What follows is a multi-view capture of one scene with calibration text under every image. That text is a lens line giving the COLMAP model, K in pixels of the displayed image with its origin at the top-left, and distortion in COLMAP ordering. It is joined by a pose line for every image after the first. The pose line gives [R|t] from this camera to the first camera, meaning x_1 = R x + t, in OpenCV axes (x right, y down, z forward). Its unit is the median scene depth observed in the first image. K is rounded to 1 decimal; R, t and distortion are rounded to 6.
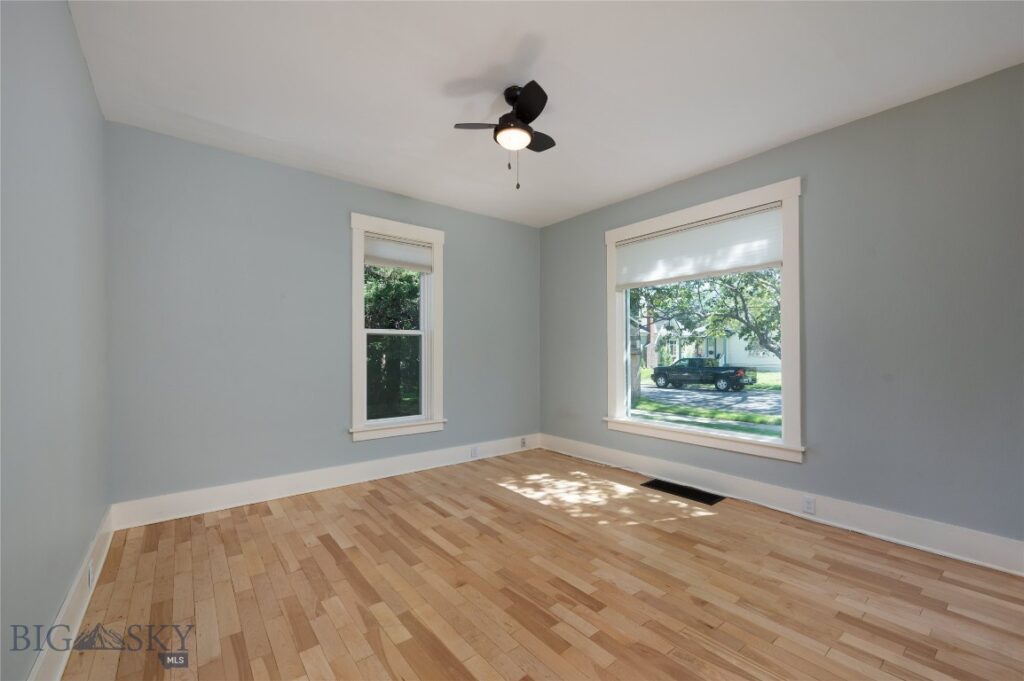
lens RADIAL K [[428.2, 0, 512.7], [0, 428.2, 345.8], [0, 0, 1]] dist [-0.004476, -0.000210]
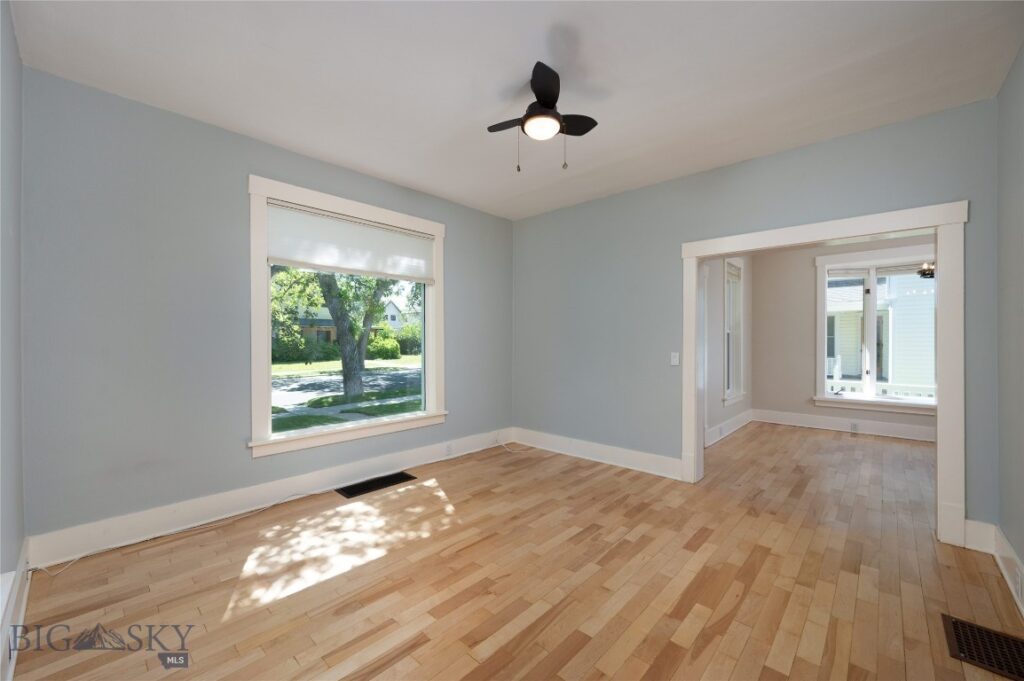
lens RADIAL K [[407.9, 0, 512.1], [0, 407.9, 341.5], [0, 0, 1]] dist [-0.008304, 0.000222]
pose [[-0.168121, 0.001123, 0.985766, -0.754924], [-0.014160, 0.999893, -0.003554, -0.000459], [-0.985665, -0.014556, -0.168087, 1.041093]]
